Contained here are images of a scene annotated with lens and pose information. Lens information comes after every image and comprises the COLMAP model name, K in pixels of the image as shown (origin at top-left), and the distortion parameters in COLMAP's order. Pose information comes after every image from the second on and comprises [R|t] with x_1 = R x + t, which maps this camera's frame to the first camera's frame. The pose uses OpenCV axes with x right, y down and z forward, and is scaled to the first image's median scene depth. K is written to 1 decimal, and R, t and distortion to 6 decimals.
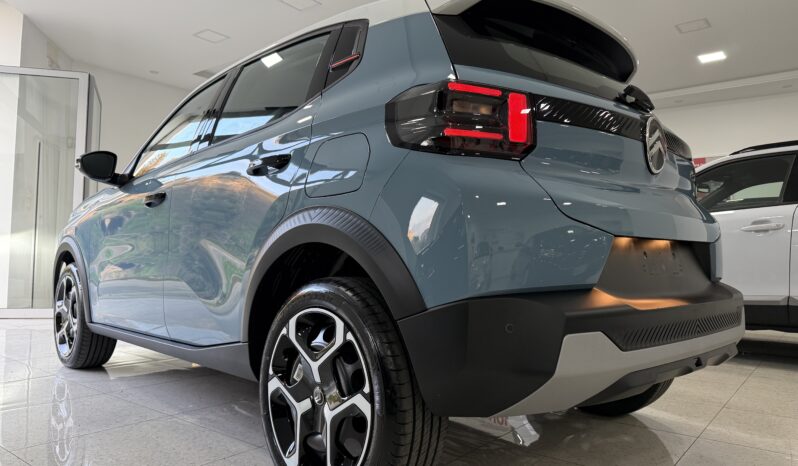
lens RADIAL K [[537.1, 0, 398.5], [0, 537.1, 228.5], [0, 0, 1]] dist [0.054187, -0.068885]
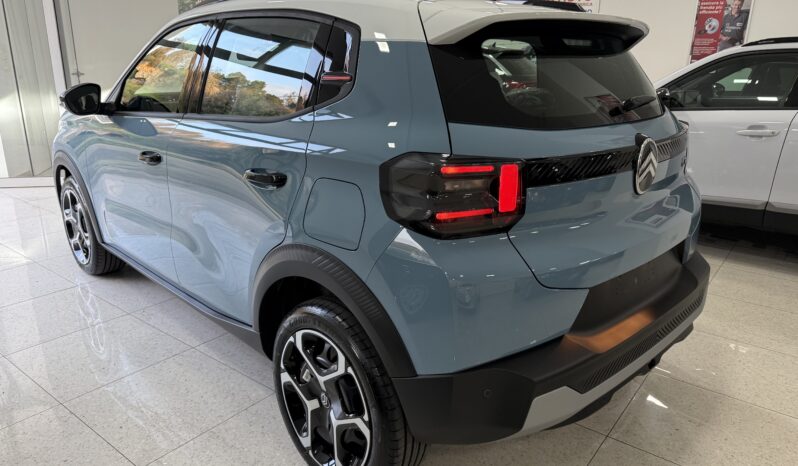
lens RADIAL K [[537.1, 0, 398.5], [0, 537.1, 228.5], [0, 0, 1]] dist [0.054187, -0.068885]
pose [[0.999962, -0.000468, 0.008722, 0.002056], [-0.002457, 0.943154, 0.332346, -0.411126], [-0.008382, -0.332355, 0.943117, 0.010047]]
